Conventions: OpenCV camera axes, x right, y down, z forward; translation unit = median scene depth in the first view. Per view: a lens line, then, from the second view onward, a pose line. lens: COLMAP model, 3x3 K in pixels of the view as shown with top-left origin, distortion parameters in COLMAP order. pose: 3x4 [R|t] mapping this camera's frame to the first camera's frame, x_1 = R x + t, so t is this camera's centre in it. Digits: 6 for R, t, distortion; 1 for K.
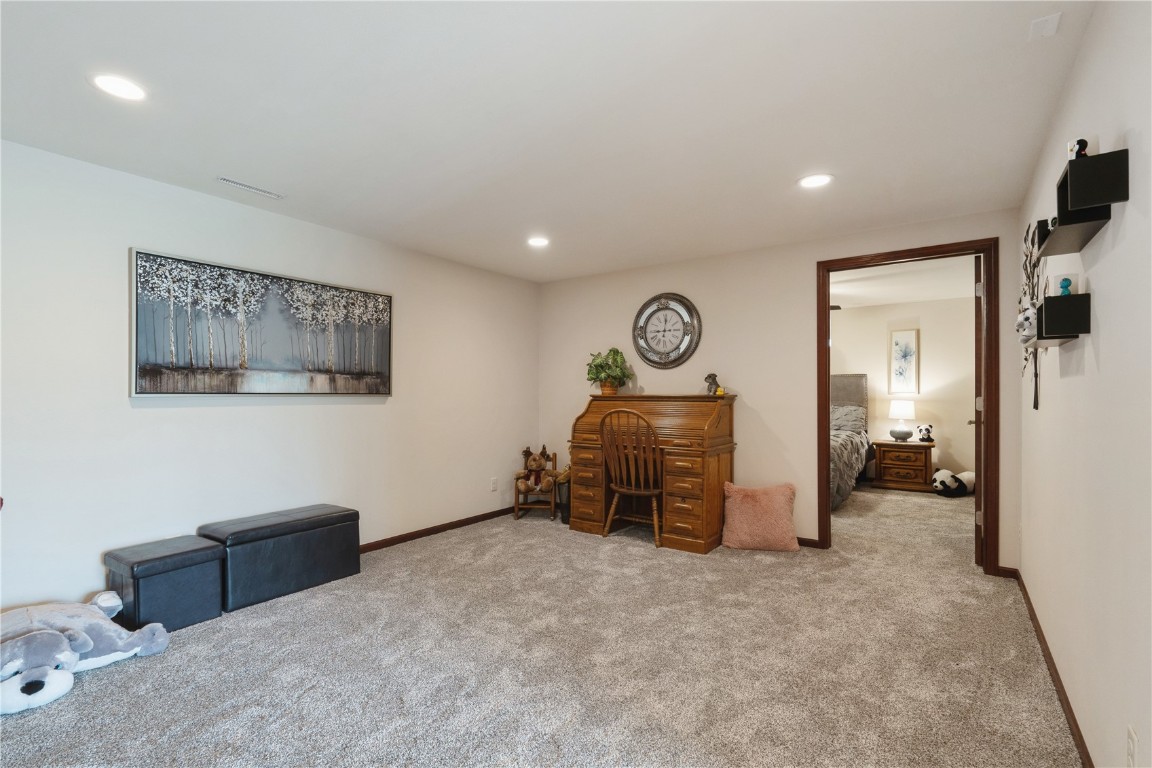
lens RADIAL K [[522.7, 0, 576.1], [0, 522.7, 393.5], [0, 0, 1]] dist [-0.002992, 0.000010]
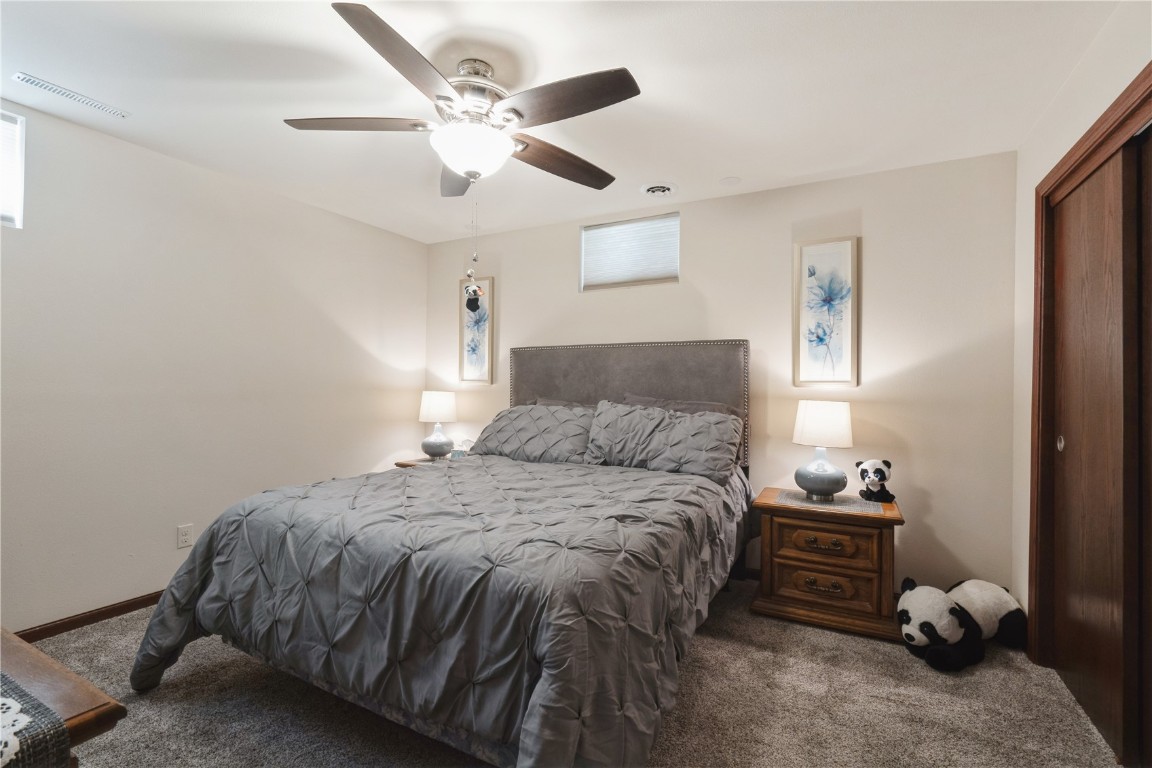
lens RADIAL K [[522.7, 0, 574.7], [0, 522.7, 382.0], [0, 0, 1]] dist [-0.002992, 0.000010]
pose [[0.991383, 0.012104, 0.130432, 0.375738], [-0.011391, 0.999916, -0.006214, 0.003339], [-0.130496, 0.004675, 0.991438, 0.616435]]
